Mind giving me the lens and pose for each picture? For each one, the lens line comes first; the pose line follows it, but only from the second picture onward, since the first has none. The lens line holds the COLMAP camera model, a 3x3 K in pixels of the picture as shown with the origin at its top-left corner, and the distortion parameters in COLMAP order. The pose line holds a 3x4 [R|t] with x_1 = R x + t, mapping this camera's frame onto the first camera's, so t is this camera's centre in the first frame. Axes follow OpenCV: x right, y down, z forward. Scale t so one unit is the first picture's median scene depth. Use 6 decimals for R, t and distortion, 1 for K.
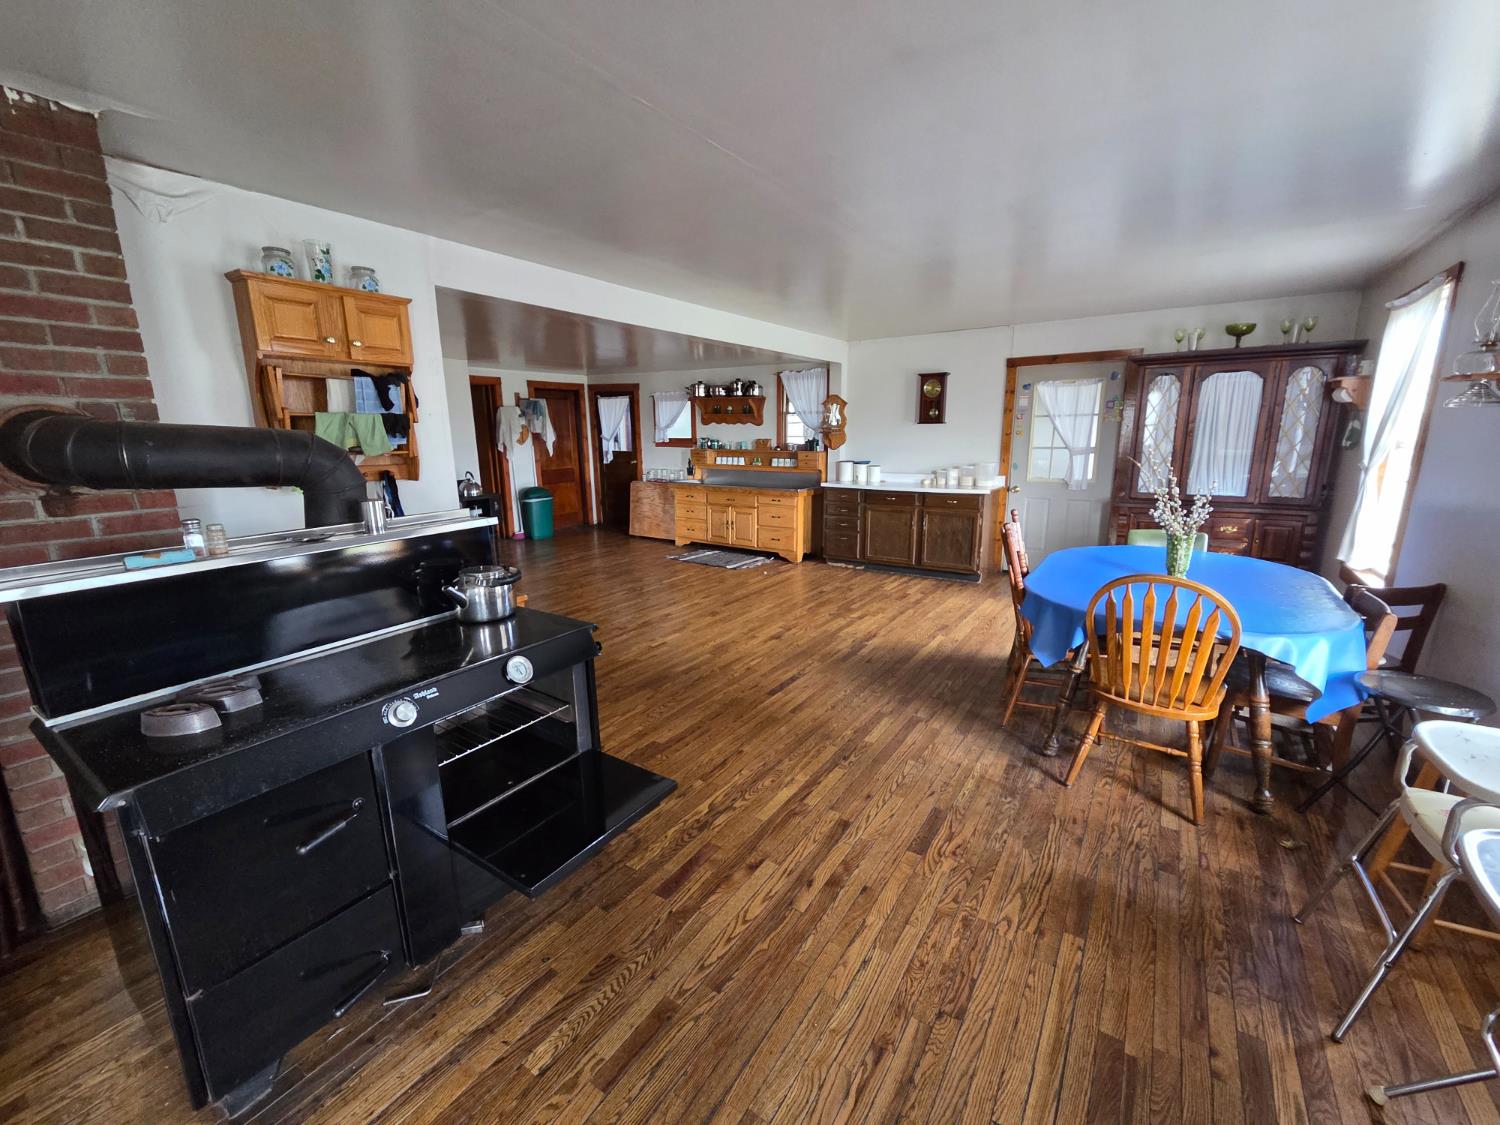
lens RADIAL K [[610.0, 0, 750.5], [0, 610.0, 558.8], [0, 0, 1]] dist [-0.001544, 0.000004]
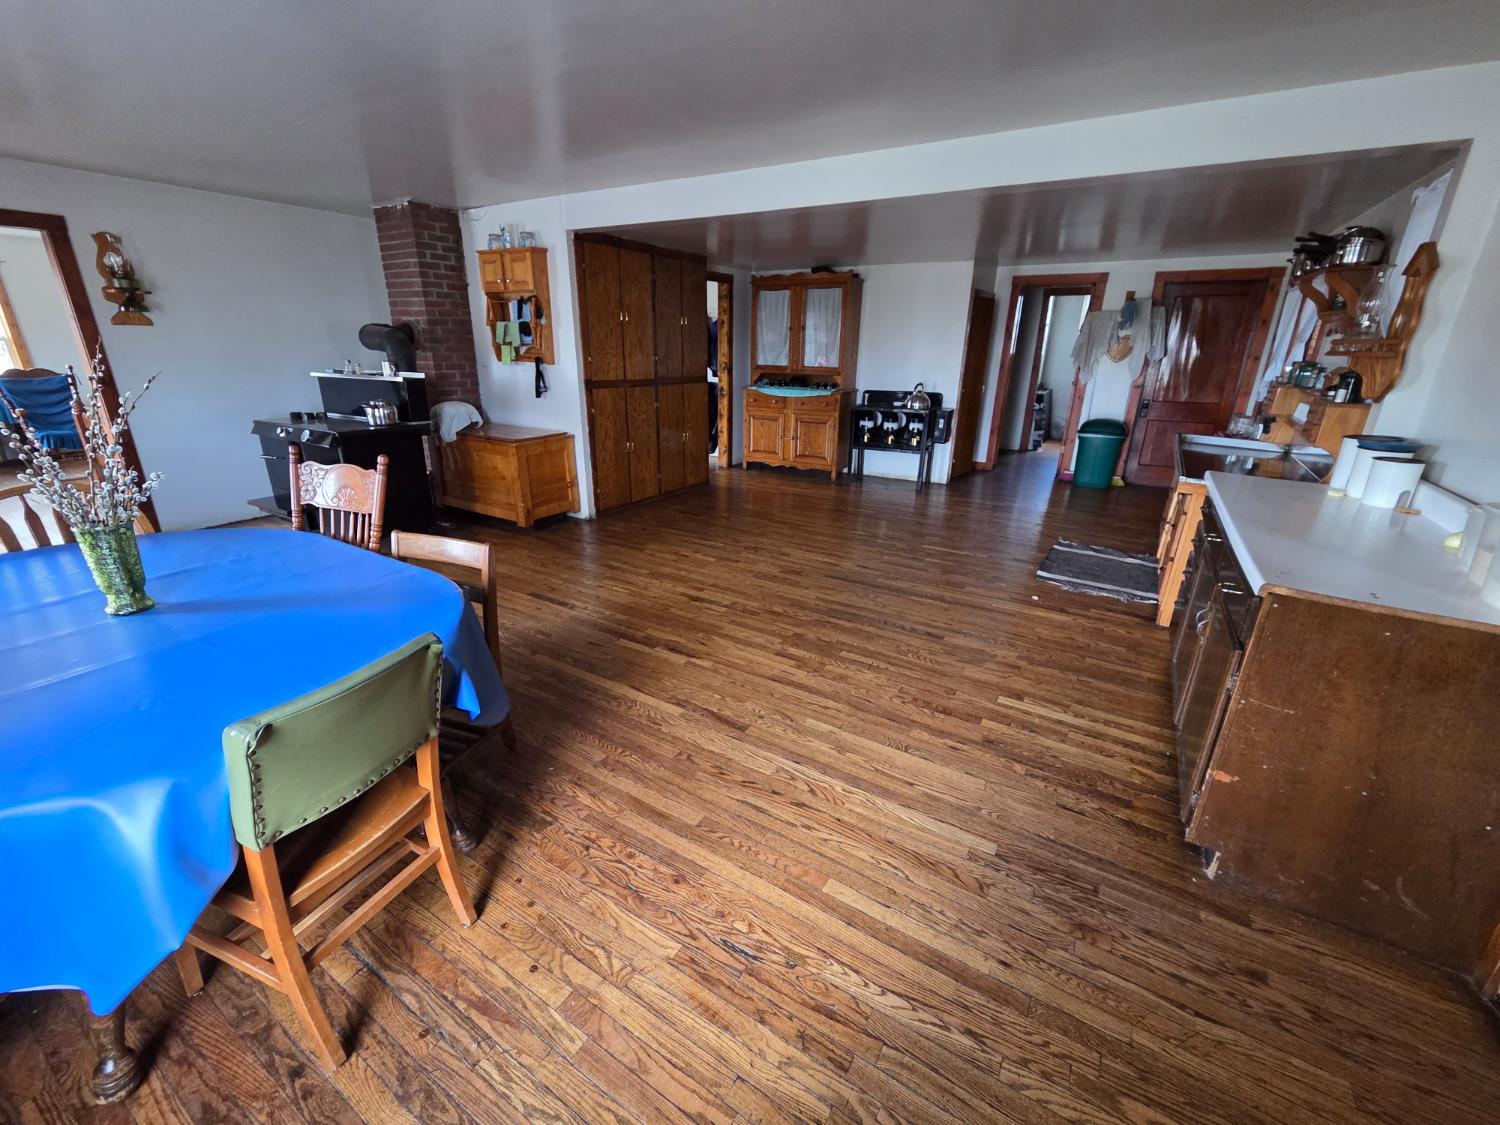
lens RADIAL K [[610.0, 0, 748.0], [0, 610.0, 569.8], [0, 0, 1]] dist [-0.001544, 0.000004]
pose [[0.038786, 0.354669, -0.934187, 0.768482], [-0.220491, 0.914885, 0.338187, -0.193545], [0.974618, 0.192862, 0.113686, 0.930752]]
